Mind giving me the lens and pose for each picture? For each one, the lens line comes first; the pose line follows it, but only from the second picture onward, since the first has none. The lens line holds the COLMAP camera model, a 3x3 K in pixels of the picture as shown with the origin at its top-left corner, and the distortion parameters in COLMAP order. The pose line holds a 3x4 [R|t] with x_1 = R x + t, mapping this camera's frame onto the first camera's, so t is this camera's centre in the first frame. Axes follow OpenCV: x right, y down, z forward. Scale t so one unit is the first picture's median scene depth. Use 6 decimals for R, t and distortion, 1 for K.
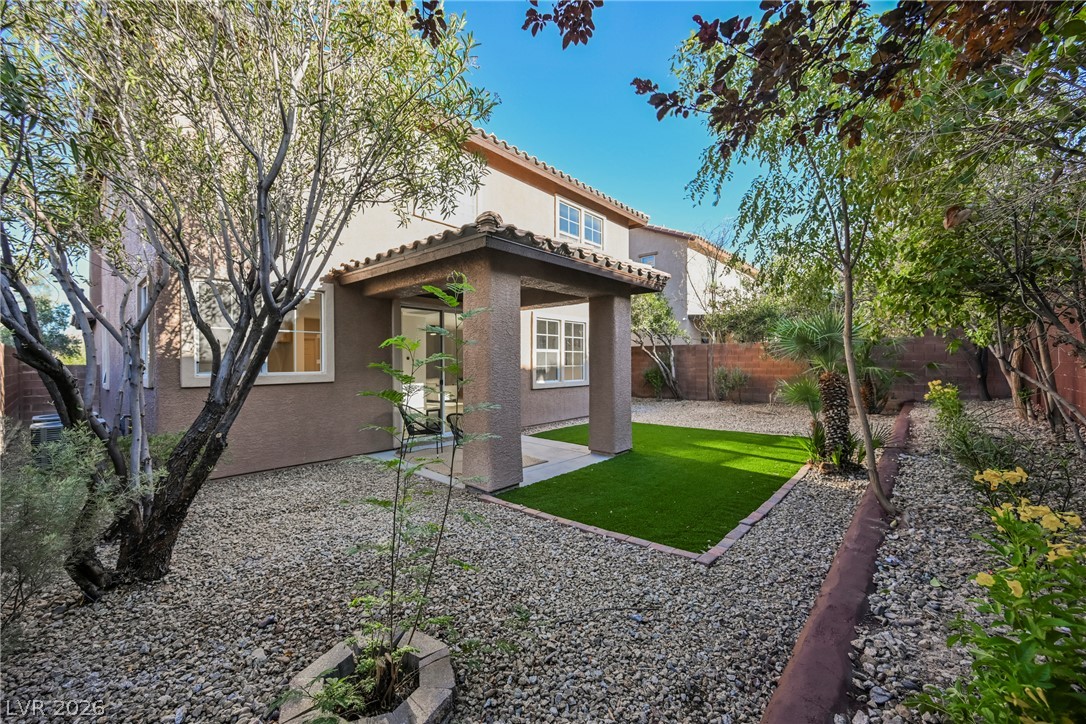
lens RADIAL K [[429.5, 0, 545.8], [0, 429.5, 359.5], [0, 0, 1]] dist [-0.003098, -0.000377]
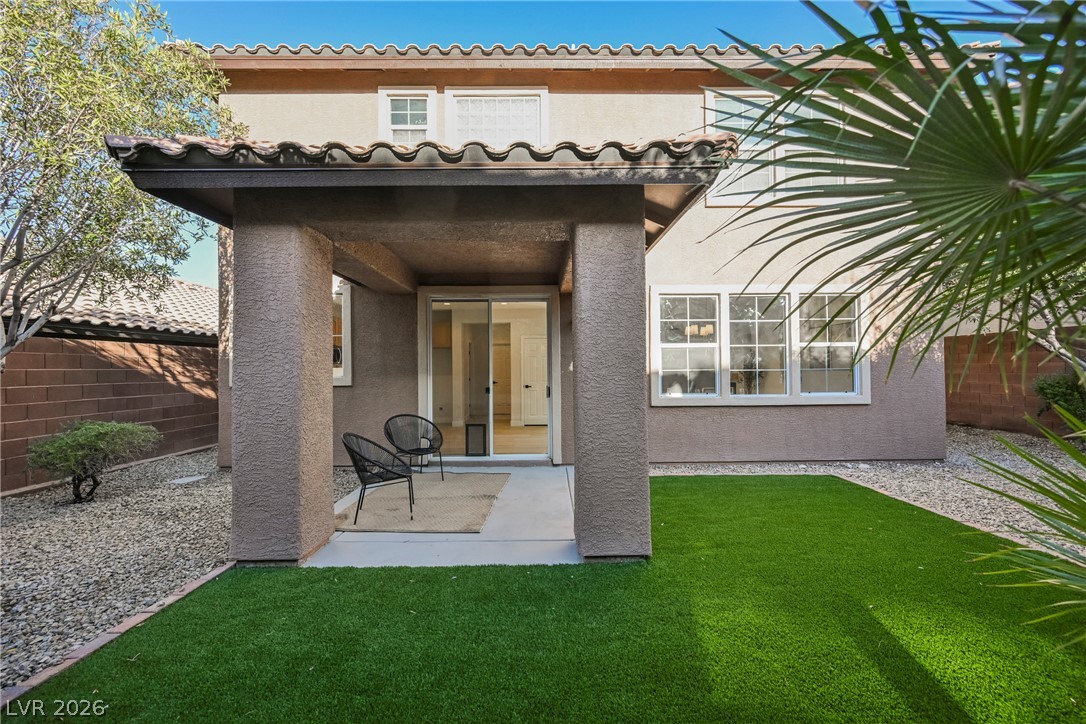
lens RADIAL K [[424.1, 0, 543.9], [0, 424.1, 359.9], [0, 0, 1]] dist [-0.001825, 0.000017]
pose [[0.669228, -0.015195, -0.742901, 0.324826], [0.008786, 0.999883, -0.012537, 0.006075], [0.743005, 0.001863, 0.669283, 0.437783]]
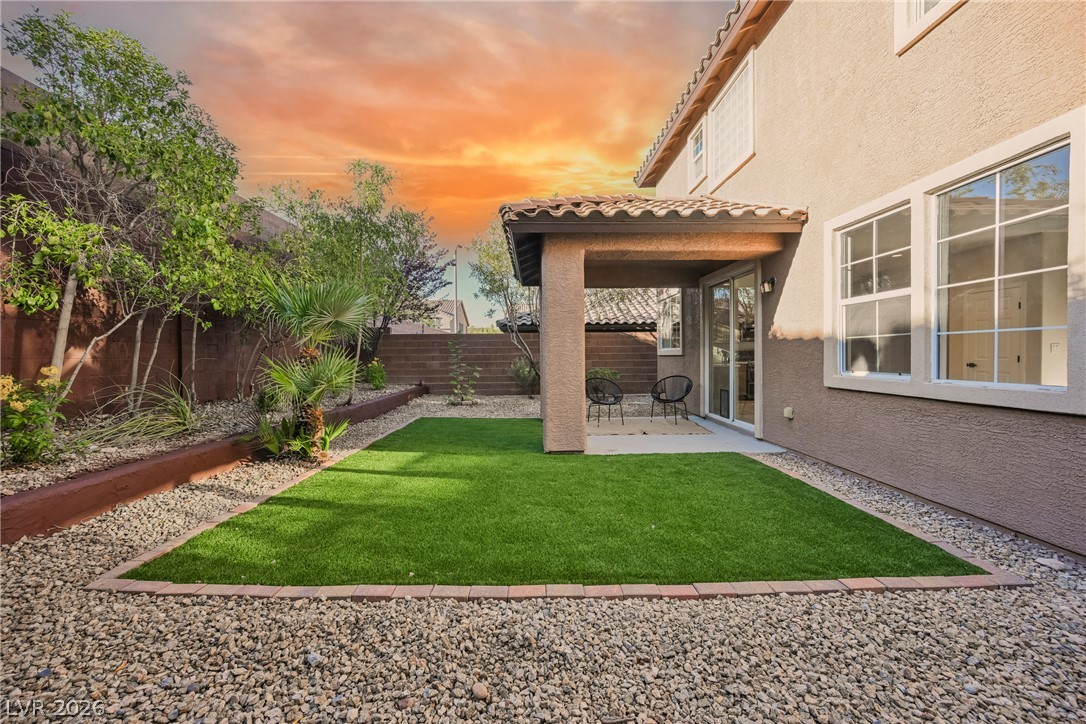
lens RADIAL K [[429.5, 0, 545.8], [0, 429.5, 359.5], [0, 0, 1]] dist [-0.003098, -0.000377]
pose [[-0.734065, 0.019333, -0.678804, 0.498140], [0.016909, 0.999805, 0.010189, 0.028132], [0.678869, -0.003998, -0.734249, 1.098699]]
